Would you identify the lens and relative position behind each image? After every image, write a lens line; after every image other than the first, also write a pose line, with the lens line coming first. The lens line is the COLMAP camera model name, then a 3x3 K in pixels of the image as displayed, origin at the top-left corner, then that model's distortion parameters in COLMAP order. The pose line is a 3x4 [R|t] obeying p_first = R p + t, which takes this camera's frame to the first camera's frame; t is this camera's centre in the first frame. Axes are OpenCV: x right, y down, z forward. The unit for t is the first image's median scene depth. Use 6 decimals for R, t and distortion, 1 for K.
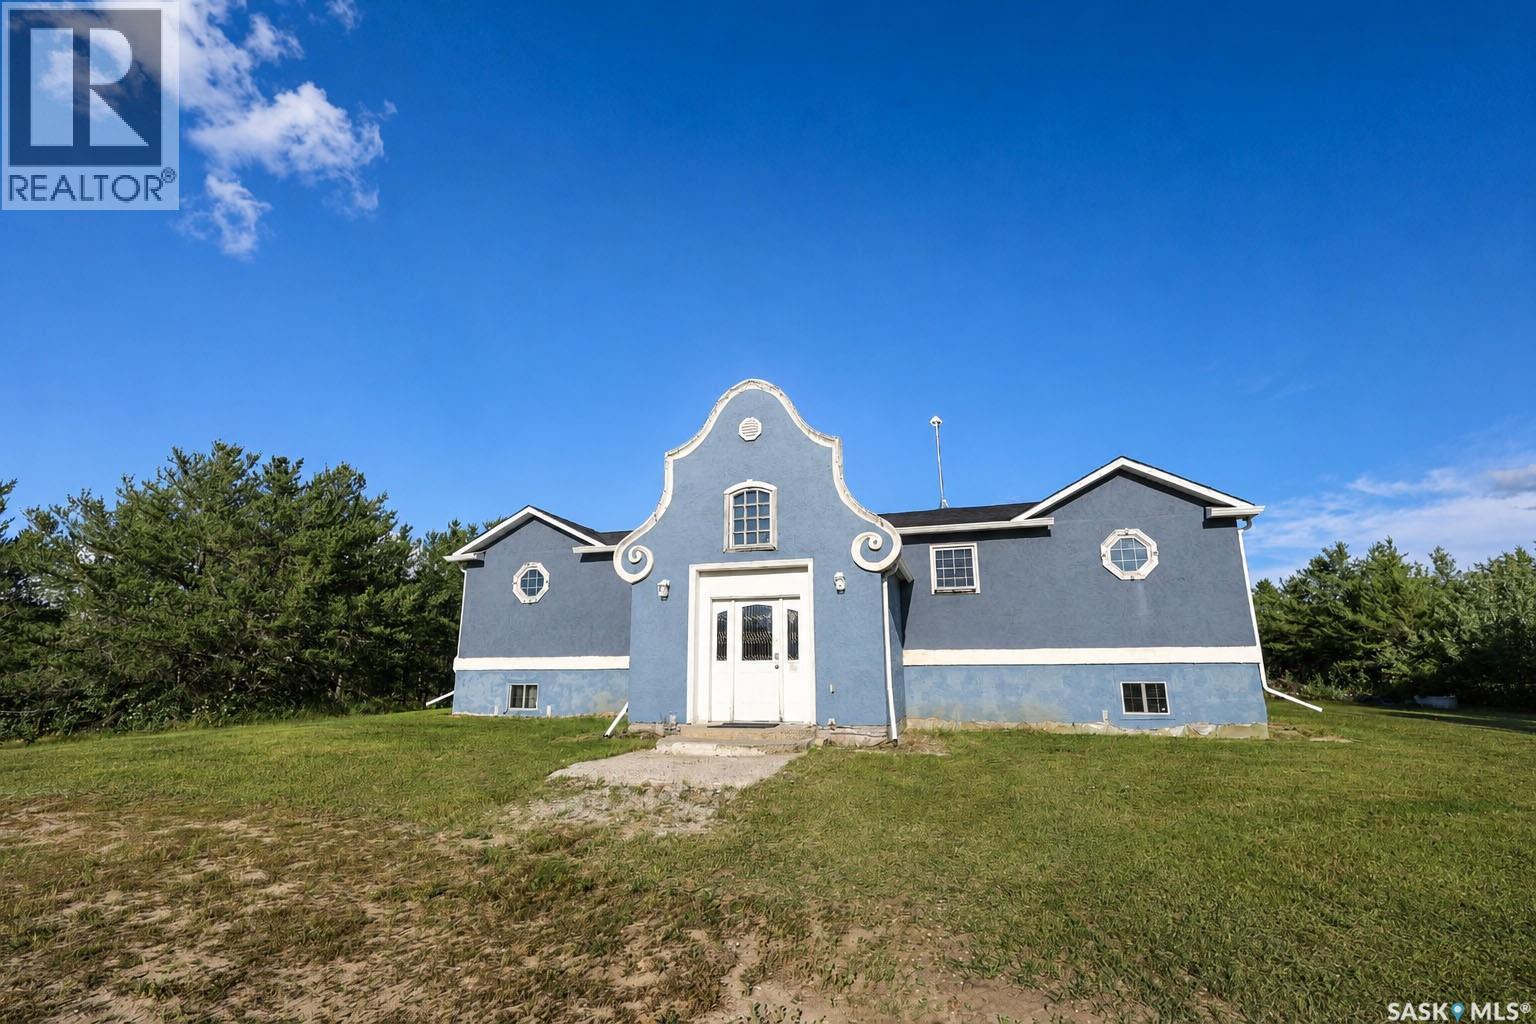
lens RADIAL K [[711.8, 0, 768.0], [0, 711.8, 512.0], [0, 0, 1]] dist [0.000922, 0.000764]
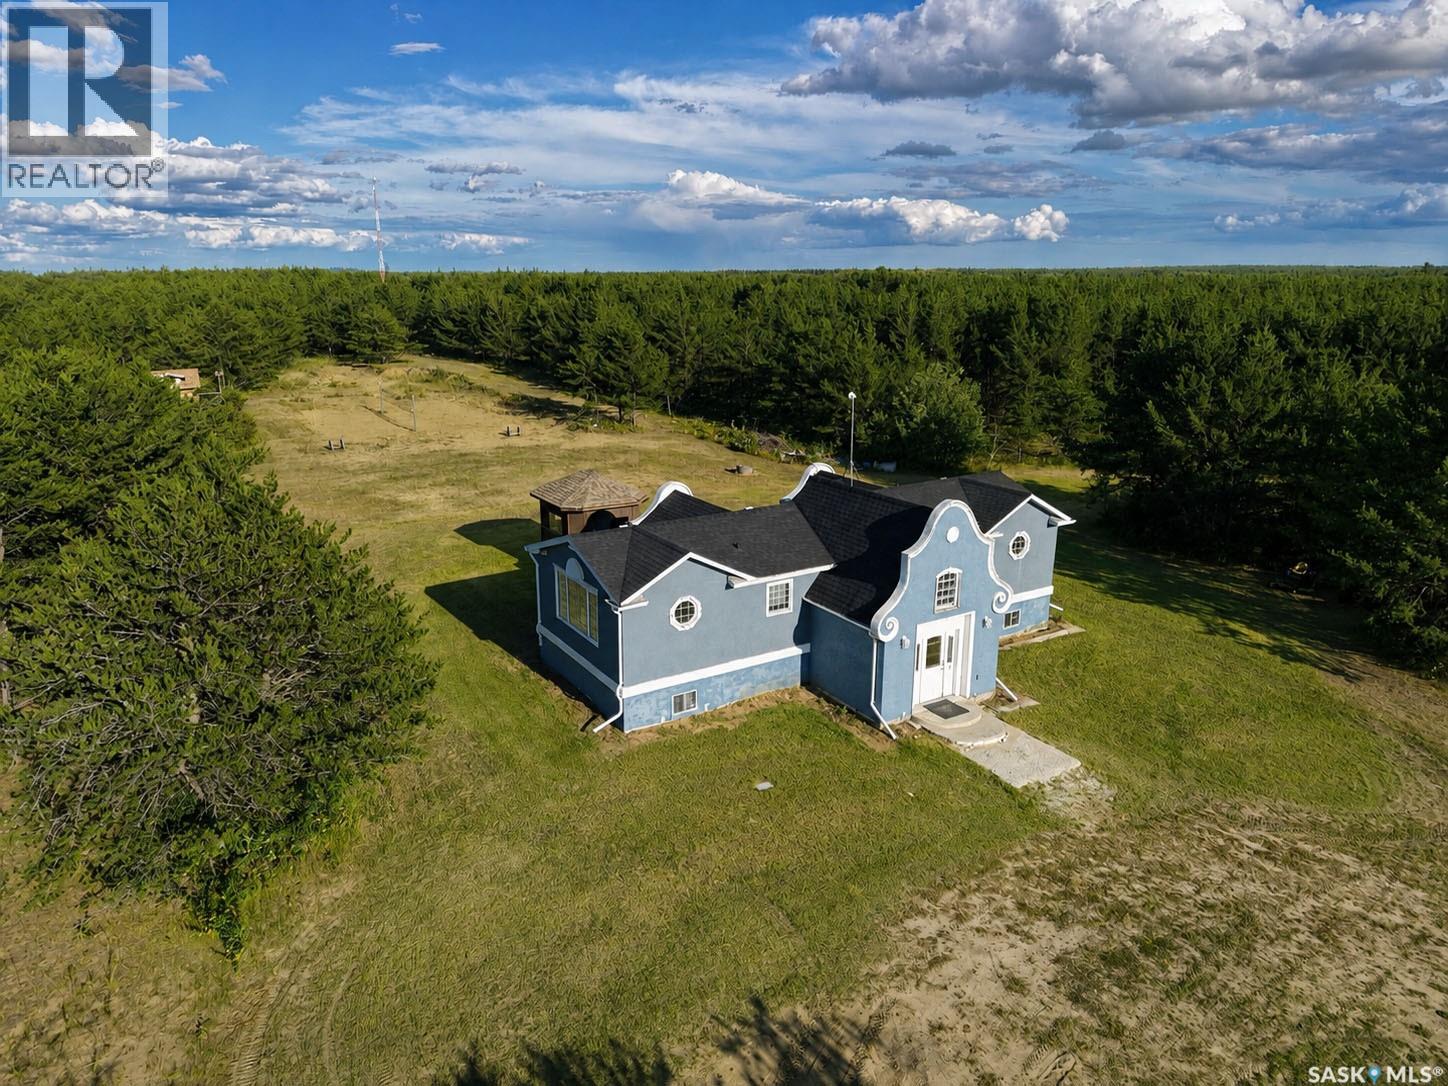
lens RADIAL K [[938.7, 0, 724.0], [0, 938.7, 543.0], [0, 0, 1]] dist [0.004727, 0.000372]
pose [[0.678659, -0.192810, 0.708693, -1.685677], [-0.173204, 0.895695, 0.409550, -0.792690], [-0.713738, -0.400693, 0.574476, 0.176416]]
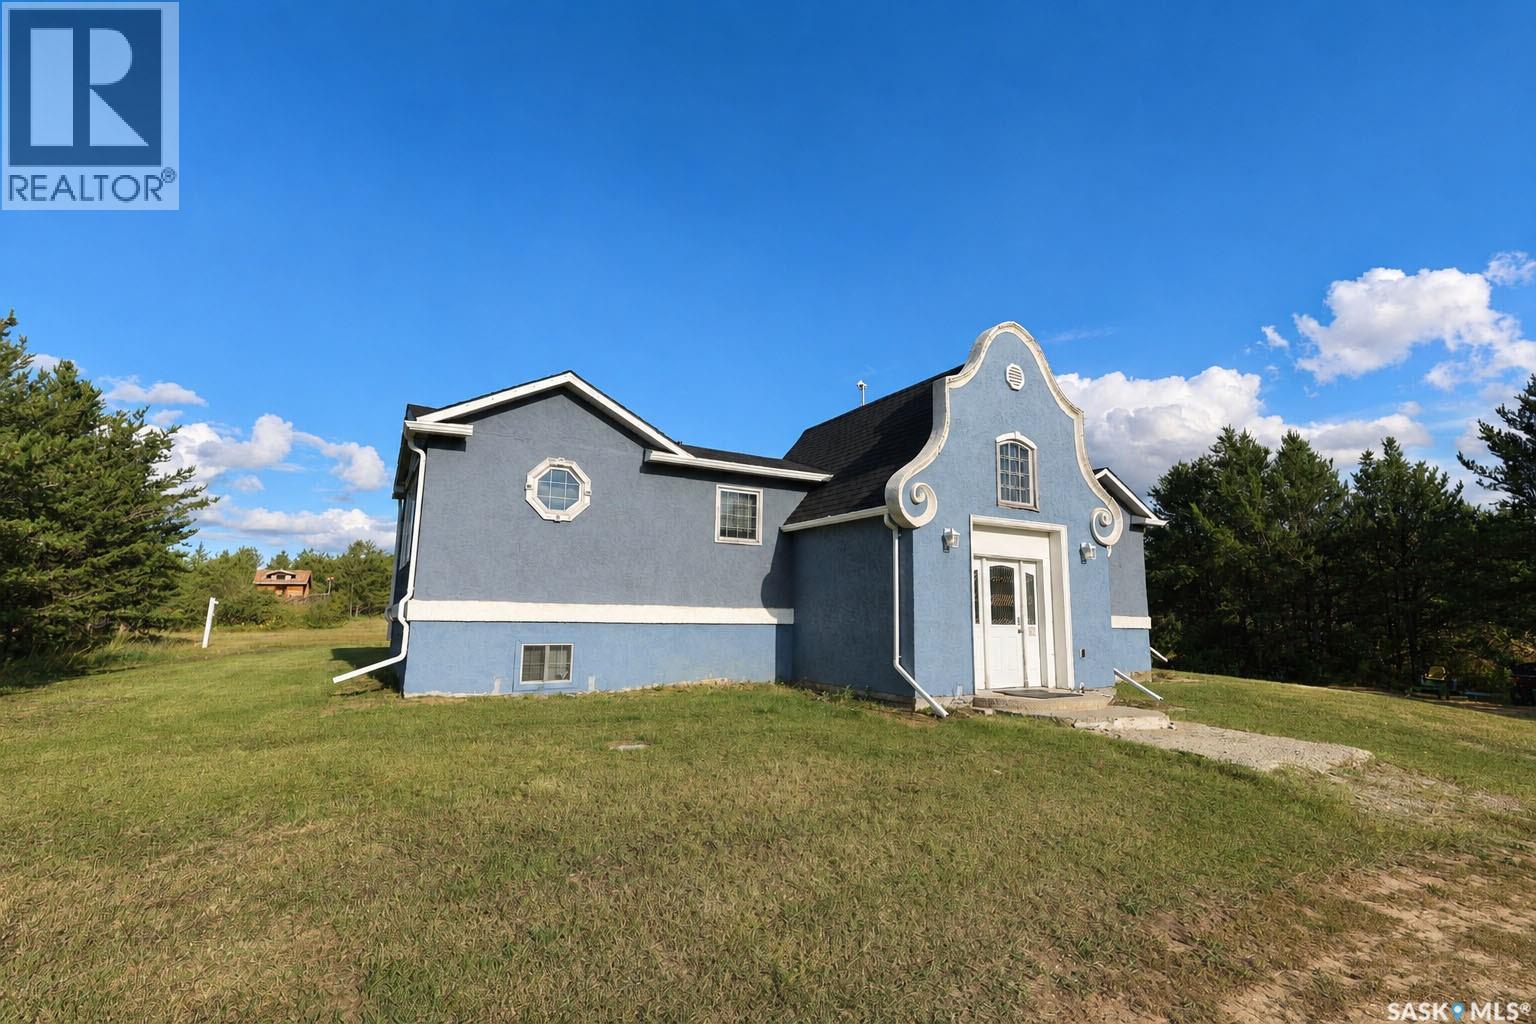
lens RADIAL K [[711.8, 0, 768.0], [0, 711.8, 512.0], [0, 0, 1]] dist [0.000922, 0.000764]
pose [[0.702567, 0.108385, 0.703315, -0.827847], [-0.182807, 0.982654, 0.031179, 0.081110], [-0.687737, -0.150476, 0.710194, 0.511882]]
